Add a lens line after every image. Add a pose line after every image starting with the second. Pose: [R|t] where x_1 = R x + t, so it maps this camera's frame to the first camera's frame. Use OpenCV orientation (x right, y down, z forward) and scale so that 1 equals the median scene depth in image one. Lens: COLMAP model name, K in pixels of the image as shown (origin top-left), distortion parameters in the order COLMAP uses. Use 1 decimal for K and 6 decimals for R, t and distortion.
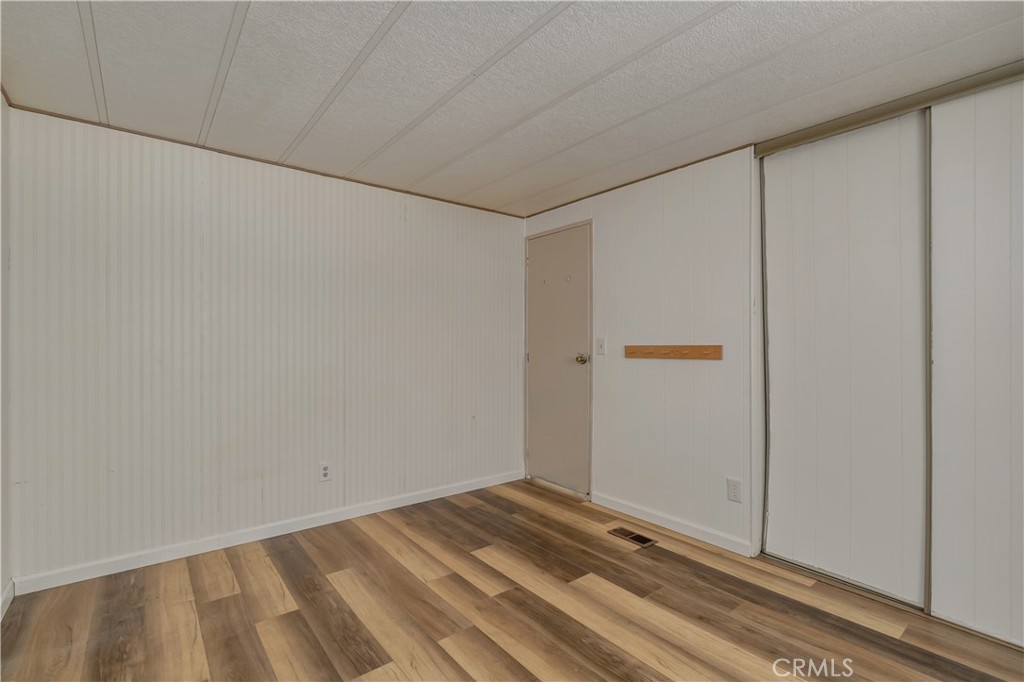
lens RADIAL K [[462.3, 0, 512.3], [0, 462.3, 341.0], [0, 0, 1]] dist [-0.005040, -0.000435]
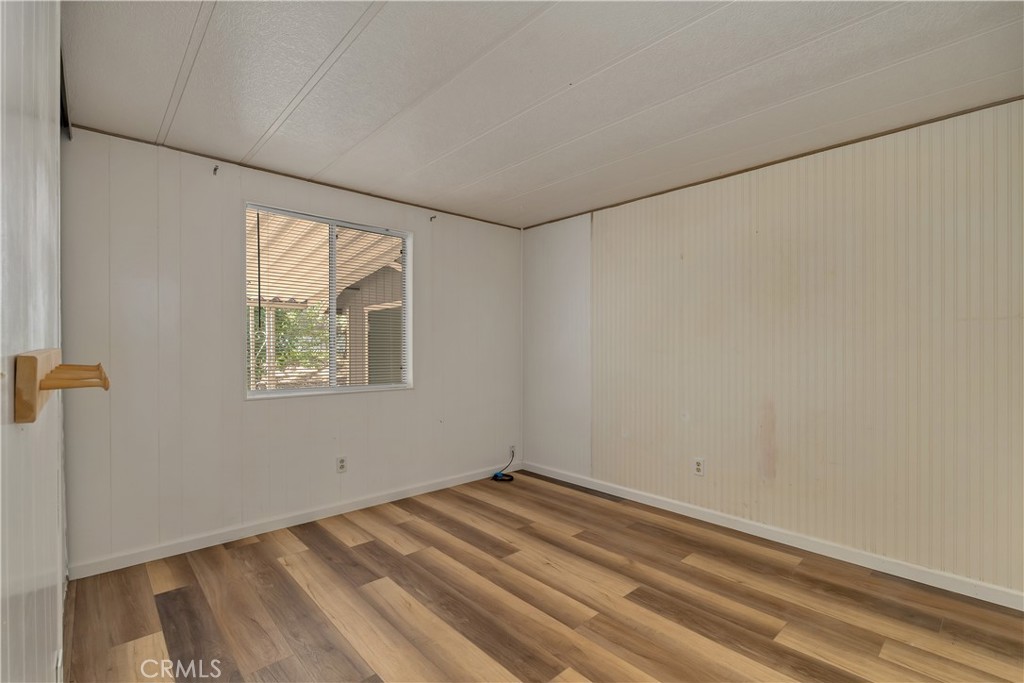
lens RADIAL K [[462.3, 0, 511.5], [0, 462.3, 344.3], [0, 0, 1]] dist [-0.005040, -0.000435]
pose [[-0.997843, -0.001834, -0.065625, 0.118956], [-0.001548, 0.999989, -0.004407, 0.005487], [0.065632, -0.004295, -0.997835, 2.019786]]
